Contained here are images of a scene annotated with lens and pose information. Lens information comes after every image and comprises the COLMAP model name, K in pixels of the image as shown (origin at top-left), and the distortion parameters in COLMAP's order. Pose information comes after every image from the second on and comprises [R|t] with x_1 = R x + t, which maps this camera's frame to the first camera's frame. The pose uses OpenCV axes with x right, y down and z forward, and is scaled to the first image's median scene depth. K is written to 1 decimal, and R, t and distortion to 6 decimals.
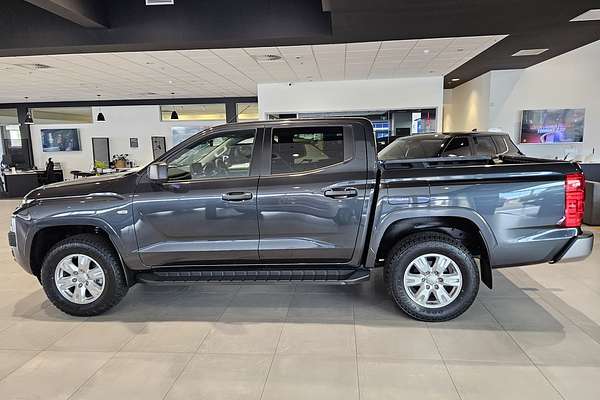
lens RADIAL K [[412.7, 0, 300.0], [0, 412.7, 200.0], [0, 0, 1]] dist [0.019760, -0.004786]
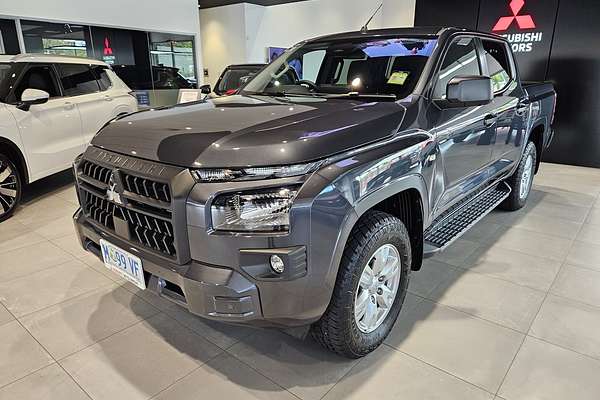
lens RADIAL K [[412.7, 0, 300.0], [0, 412.7, 200.0], [0, 0, 1]] dist [0.019760, -0.004786]
pose [[0.562813, -0.214293, 0.798323, -1.059012], [0.102904, 0.976461, 0.189564, -0.046368], [-0.820154, -0.024538, 0.571617, 0.803412]]
